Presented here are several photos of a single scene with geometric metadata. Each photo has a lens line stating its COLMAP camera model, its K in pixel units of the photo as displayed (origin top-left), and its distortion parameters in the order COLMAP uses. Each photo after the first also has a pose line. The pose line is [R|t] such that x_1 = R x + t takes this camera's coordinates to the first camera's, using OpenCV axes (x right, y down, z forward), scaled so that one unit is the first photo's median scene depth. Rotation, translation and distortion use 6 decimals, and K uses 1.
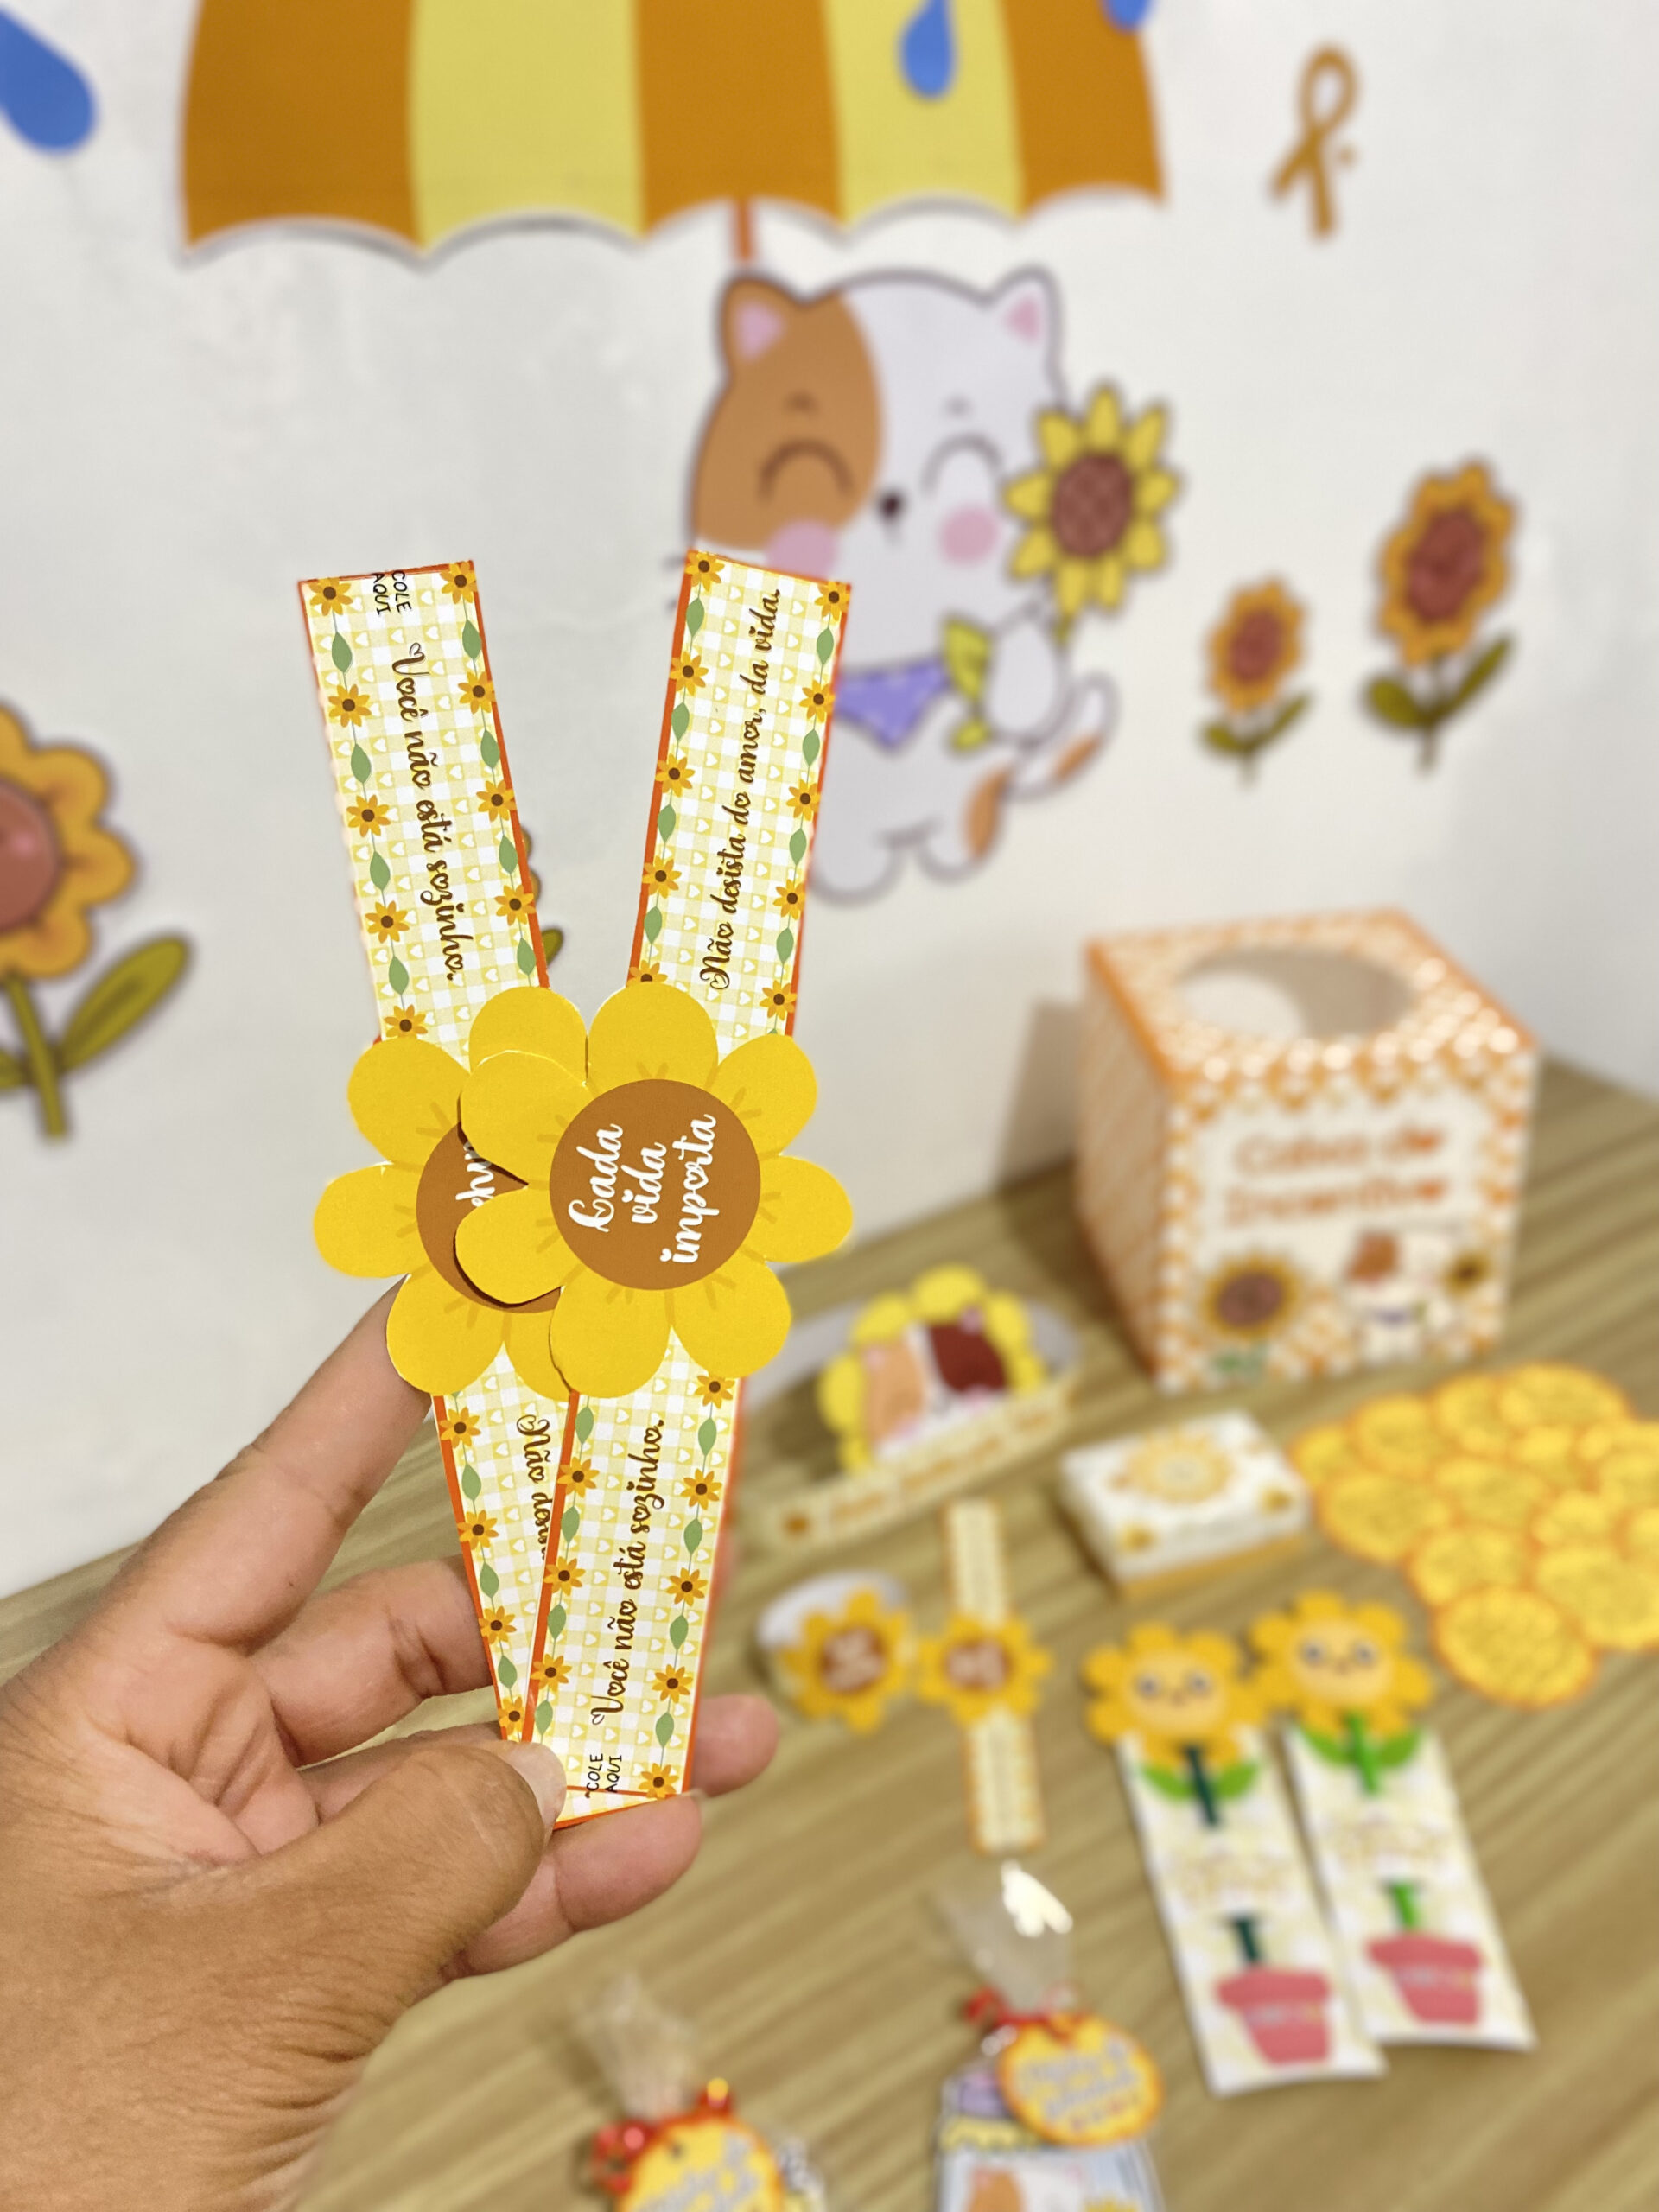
lens RADIAL K [[1725.9, 0, 831.7], [0, 1725.9, 1090.9], [0, 0, 1]] dist [0.002893, -0.012411]
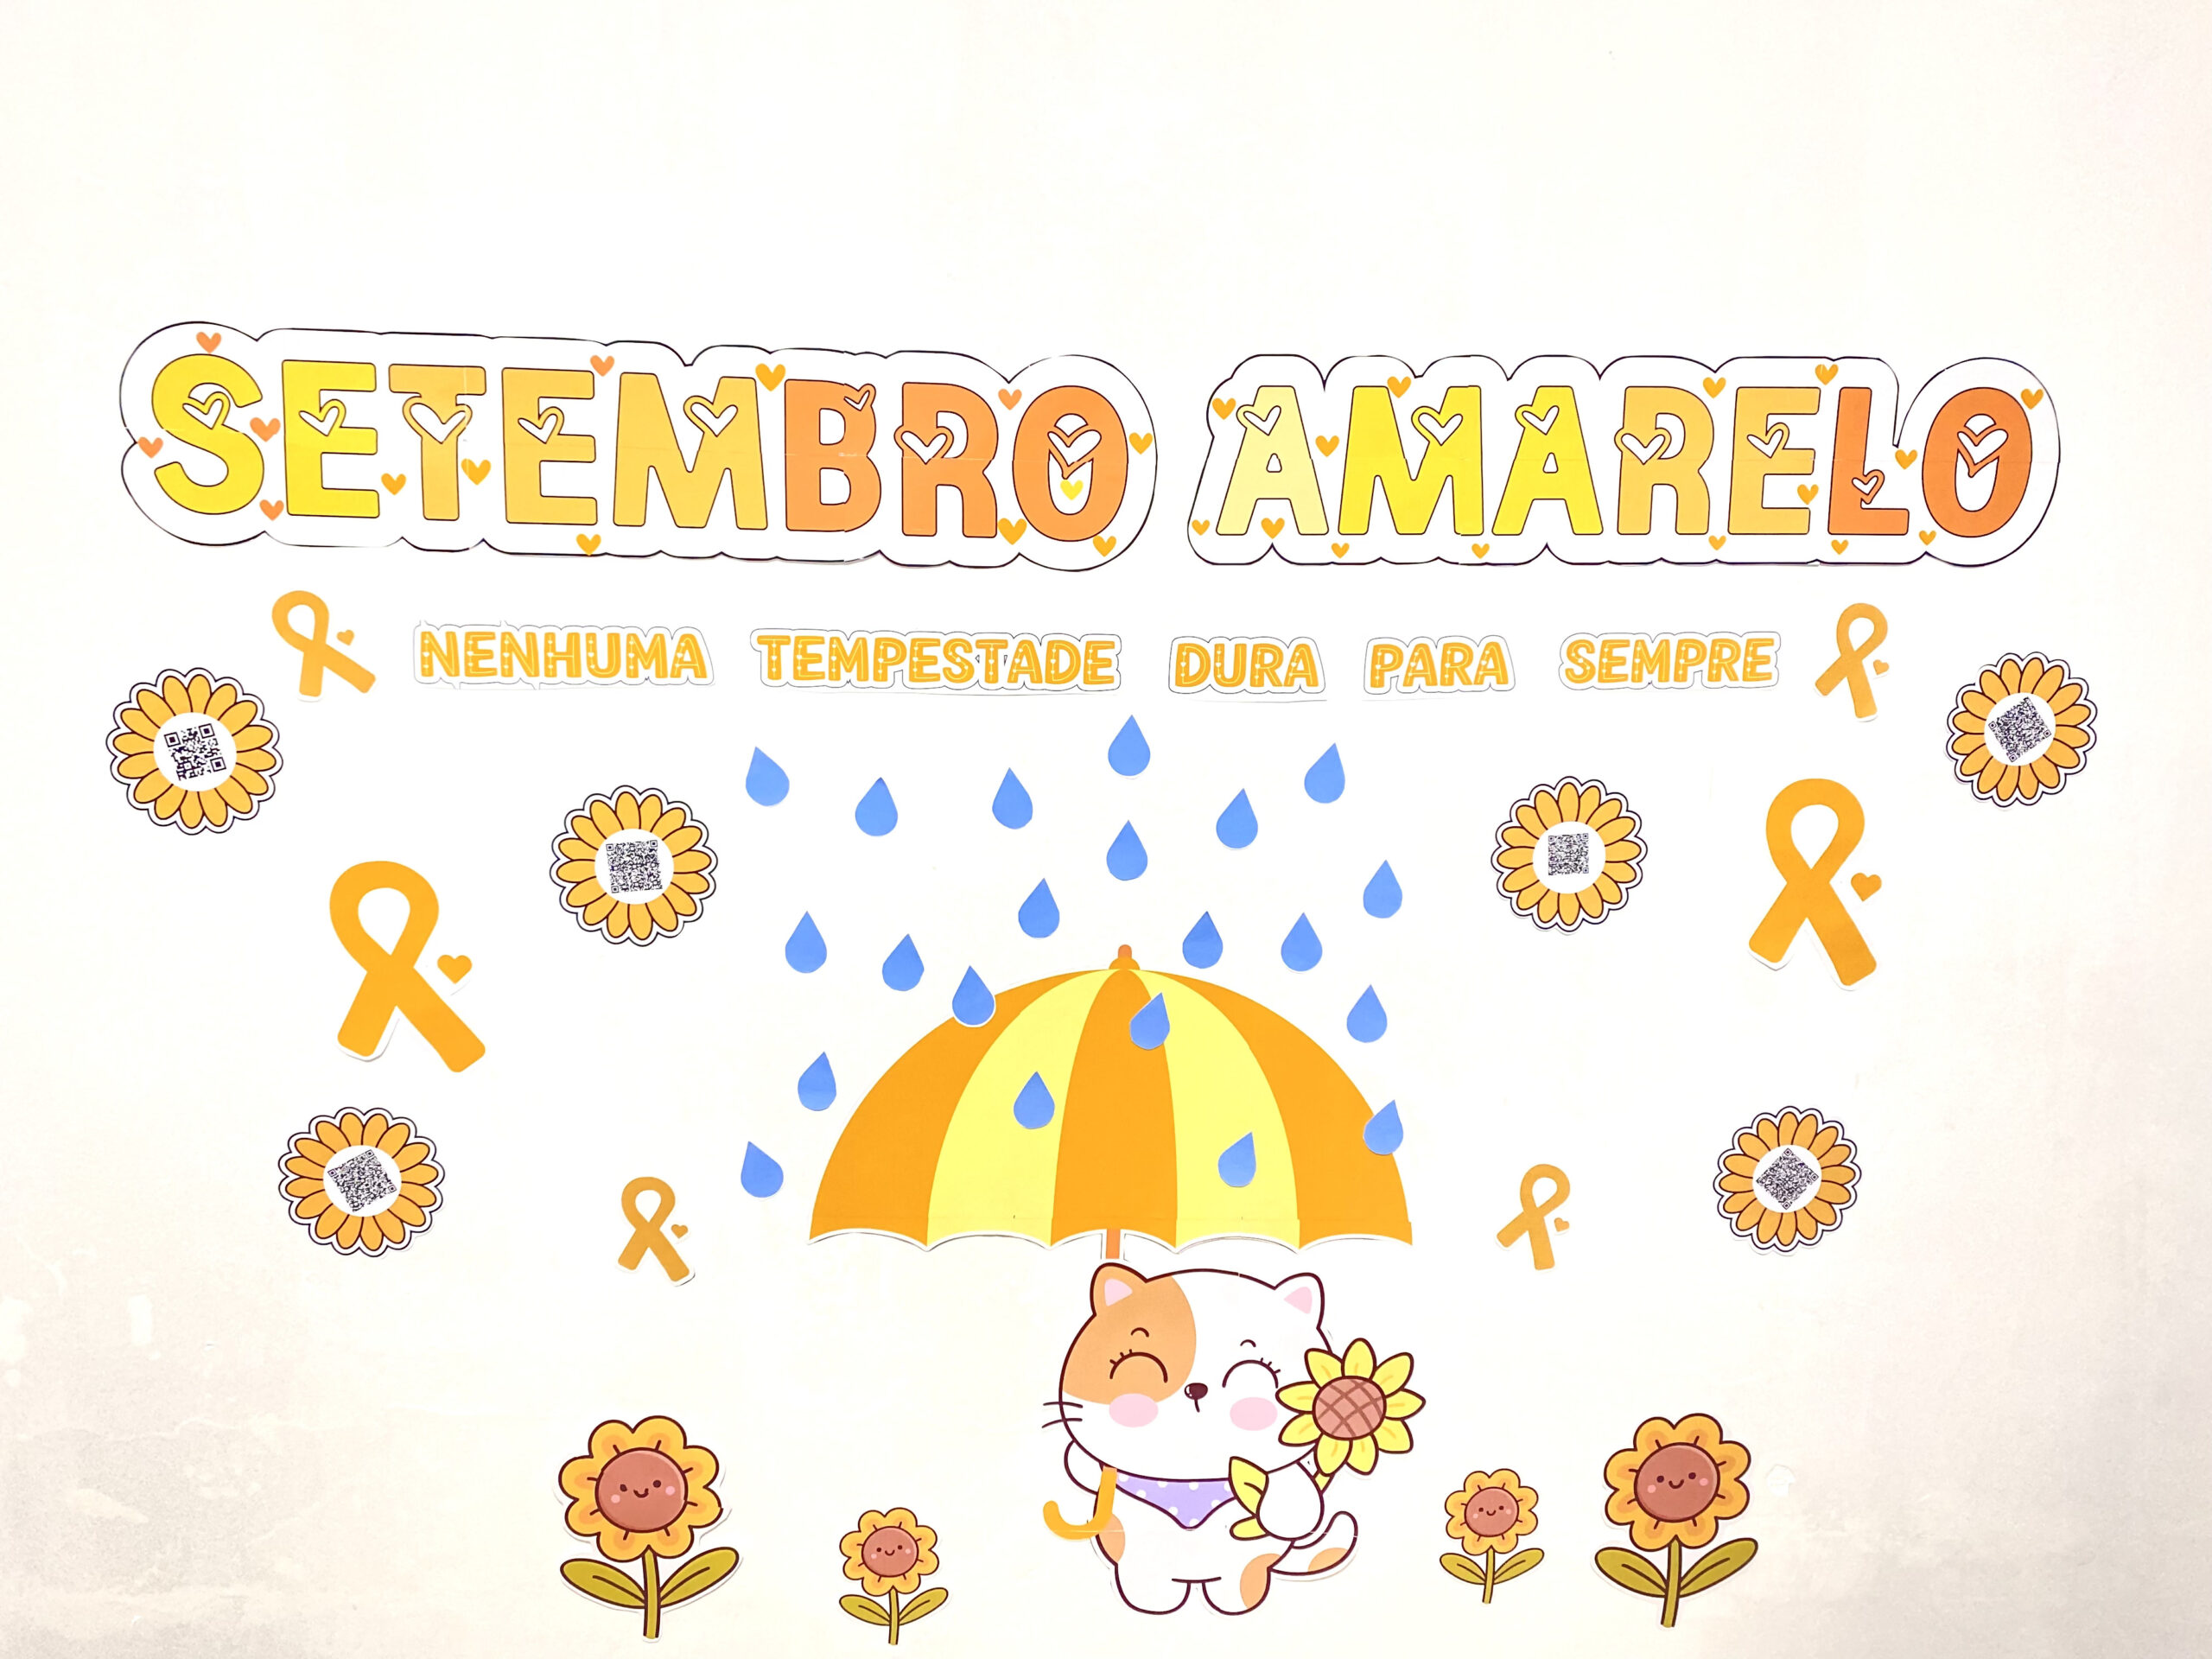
lens RADIAL K [[1725.9, 0, 1121.9], [0, 1725.9, 888.2], [0, 0, 1]] dist [0.002893, -0.012411]
pose [[0.885676, 0.142237, -0.441981, 0.655446], [-0.271838, 0.930566, -0.245258, -0.374193], [0.376407, 0.337367, 0.862845, -0.639570]]
